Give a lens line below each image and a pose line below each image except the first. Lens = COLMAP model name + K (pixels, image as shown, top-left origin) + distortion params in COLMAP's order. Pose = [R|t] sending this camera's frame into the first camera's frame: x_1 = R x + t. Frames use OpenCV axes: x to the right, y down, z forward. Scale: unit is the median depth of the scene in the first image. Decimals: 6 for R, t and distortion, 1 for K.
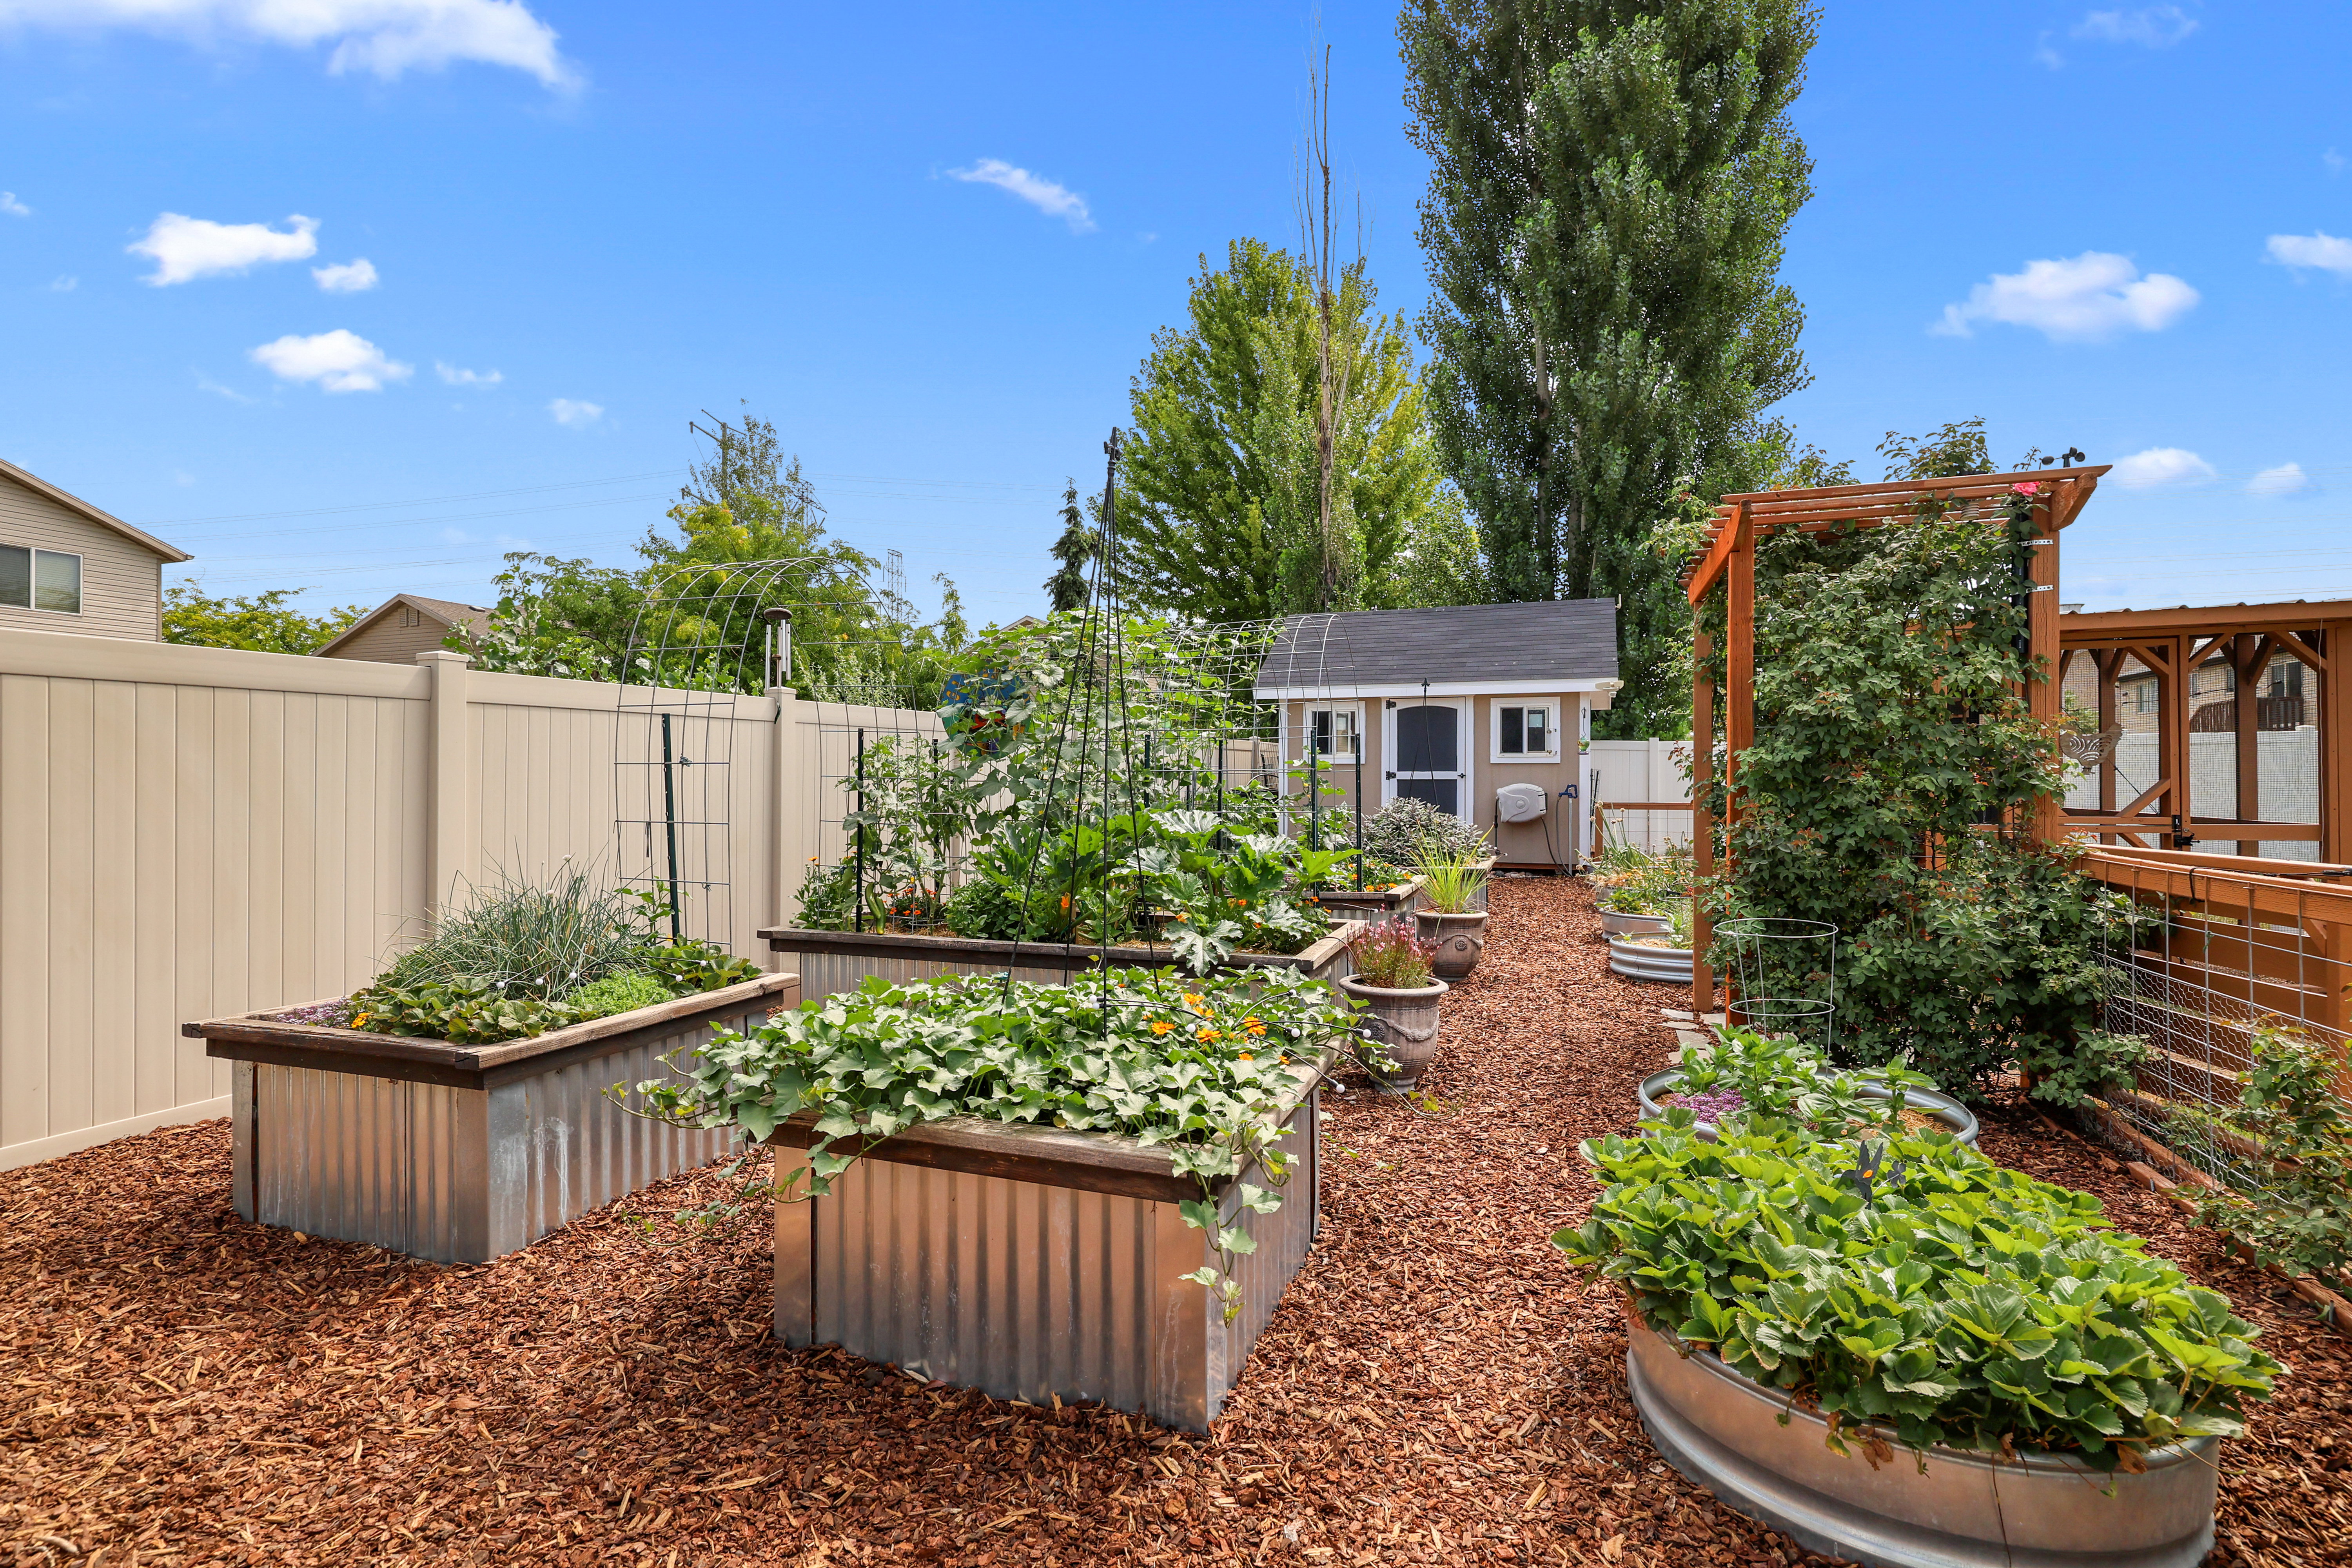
lens RADIAL K [[1064.6, 0, 1178.1], [0, 1064.6, 759.4], [0, 0, 1]] dist [-0.001027, -0.000080]
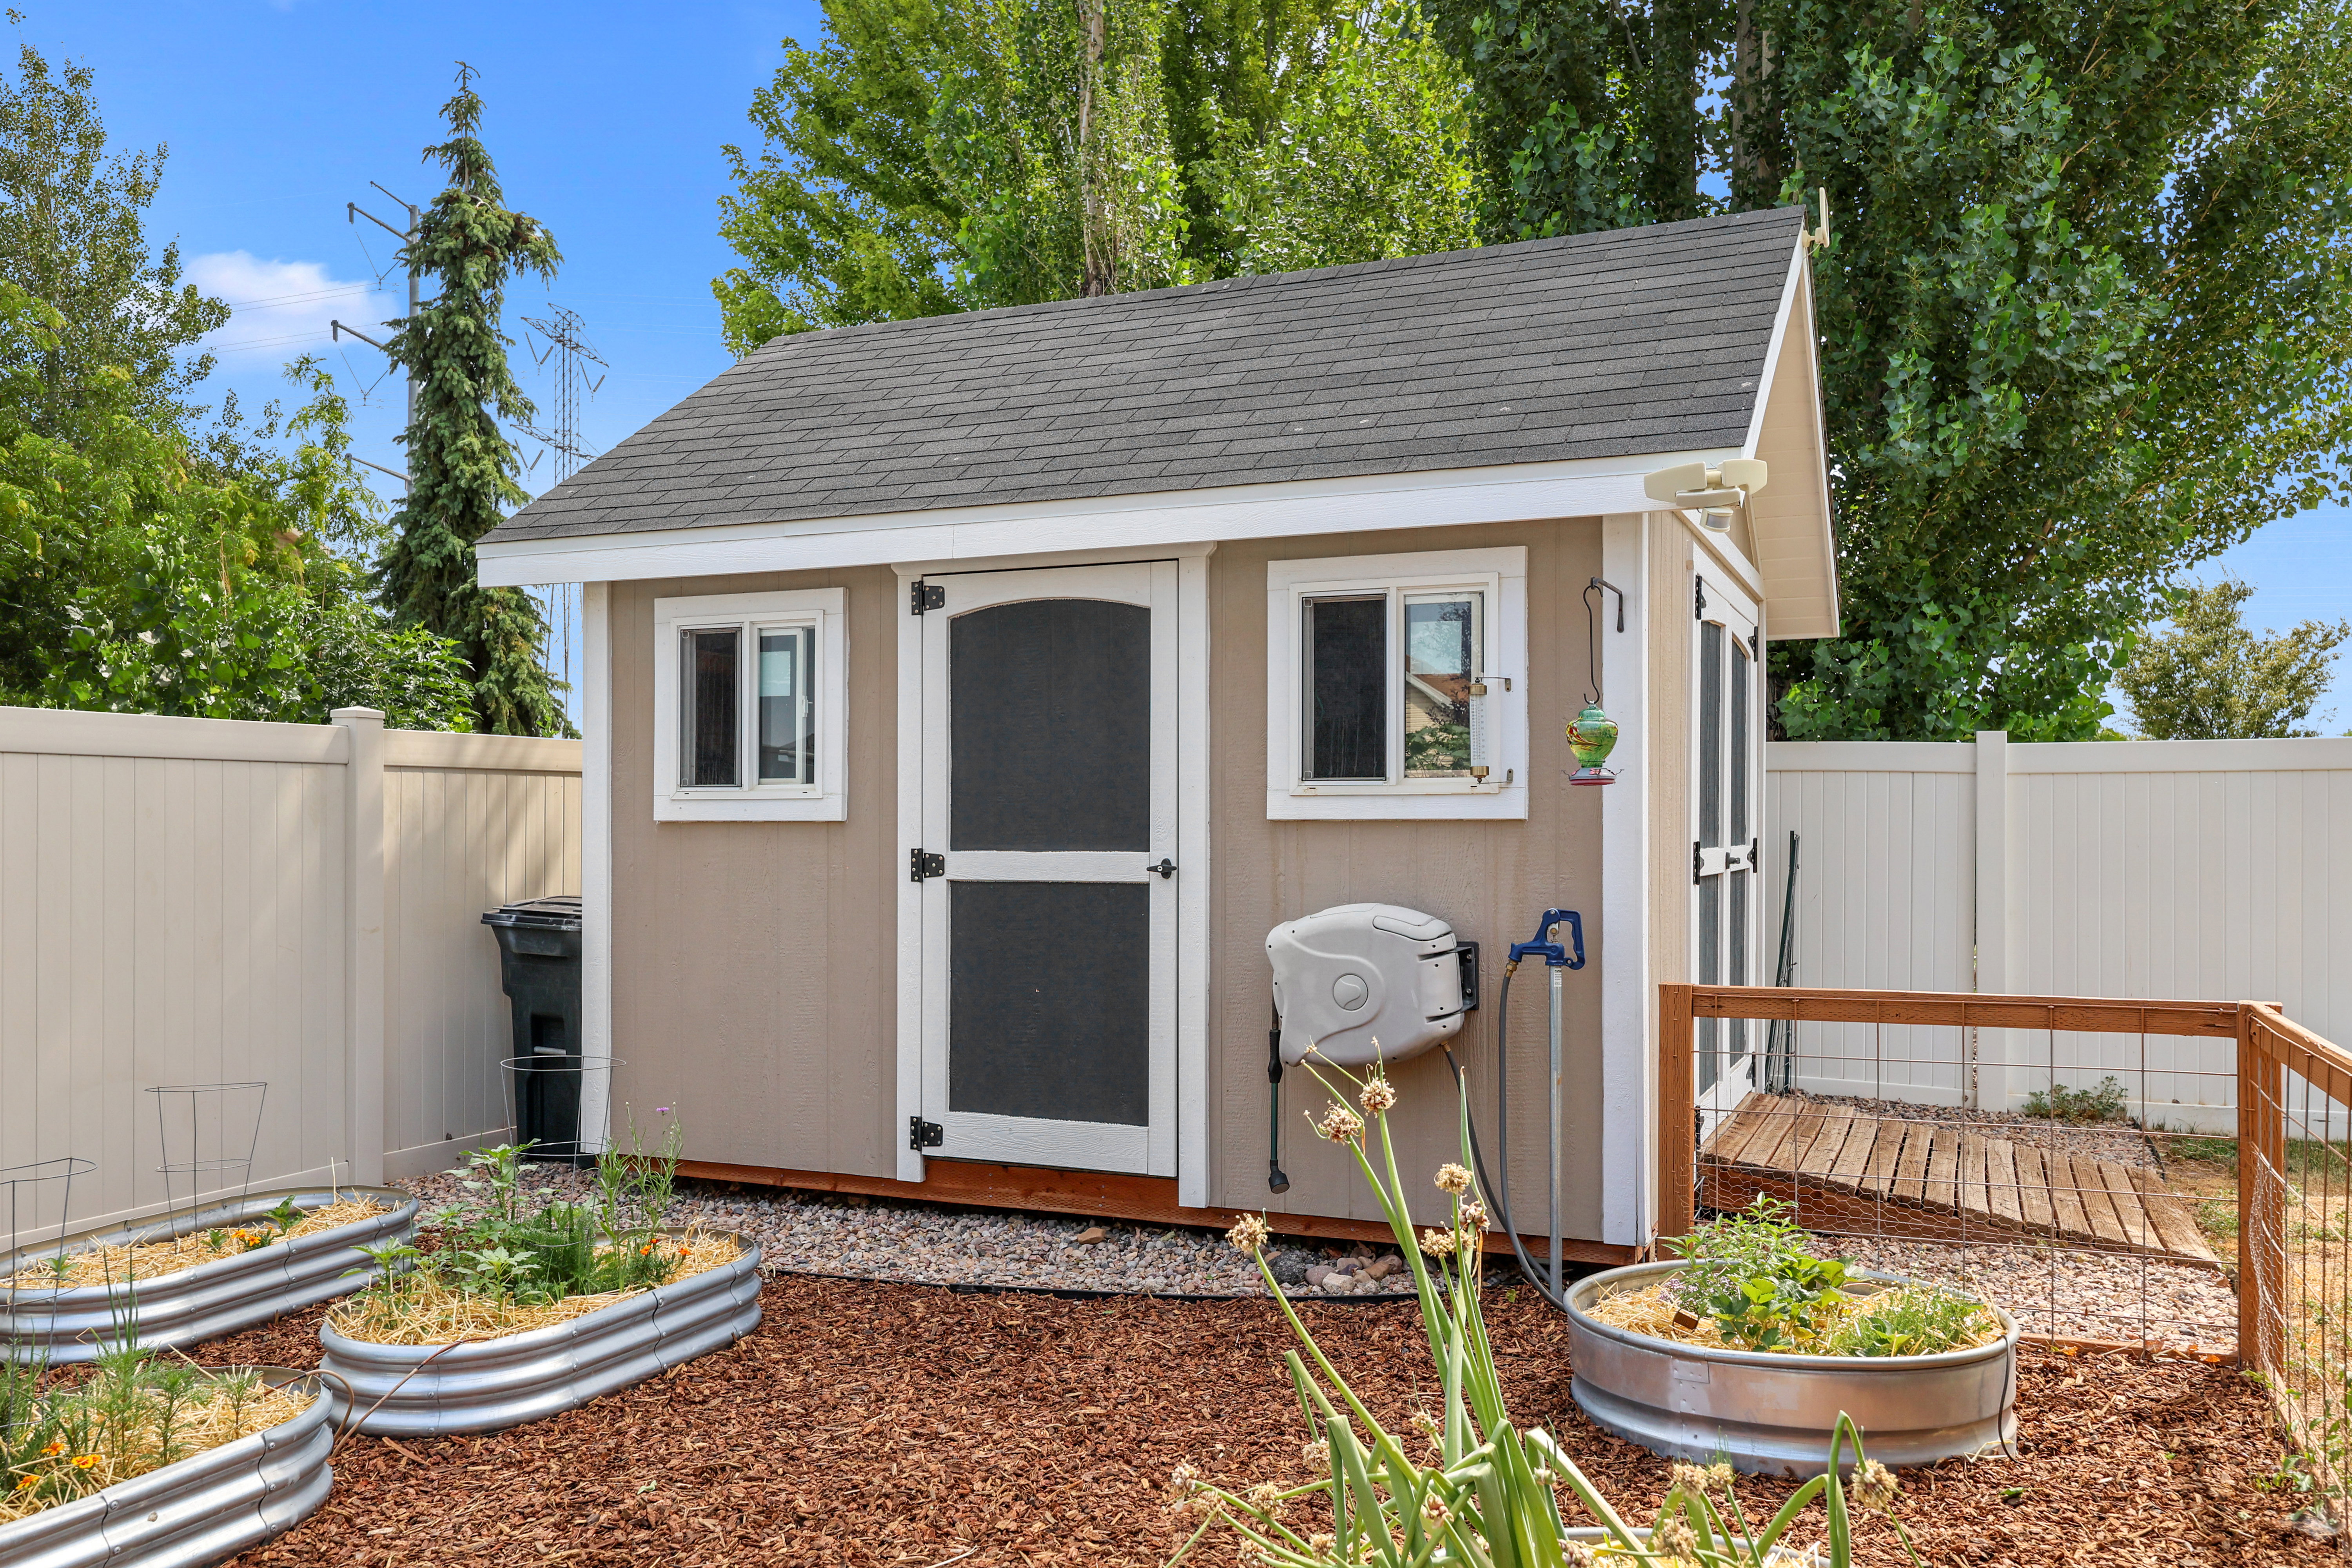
lens RADIAL K [[1809.8, 0, 1172.3], [0, 1809.8, 791.8], [0, 0, 1]] dist [0.012214, -0.001530]
pose [[0.997933, 0.002064, -0.064236, 0.291534], [-0.002684, 0.999951, -0.009567, 0.001034], [0.064213, 0.009720, 0.997889, 0.564100]]
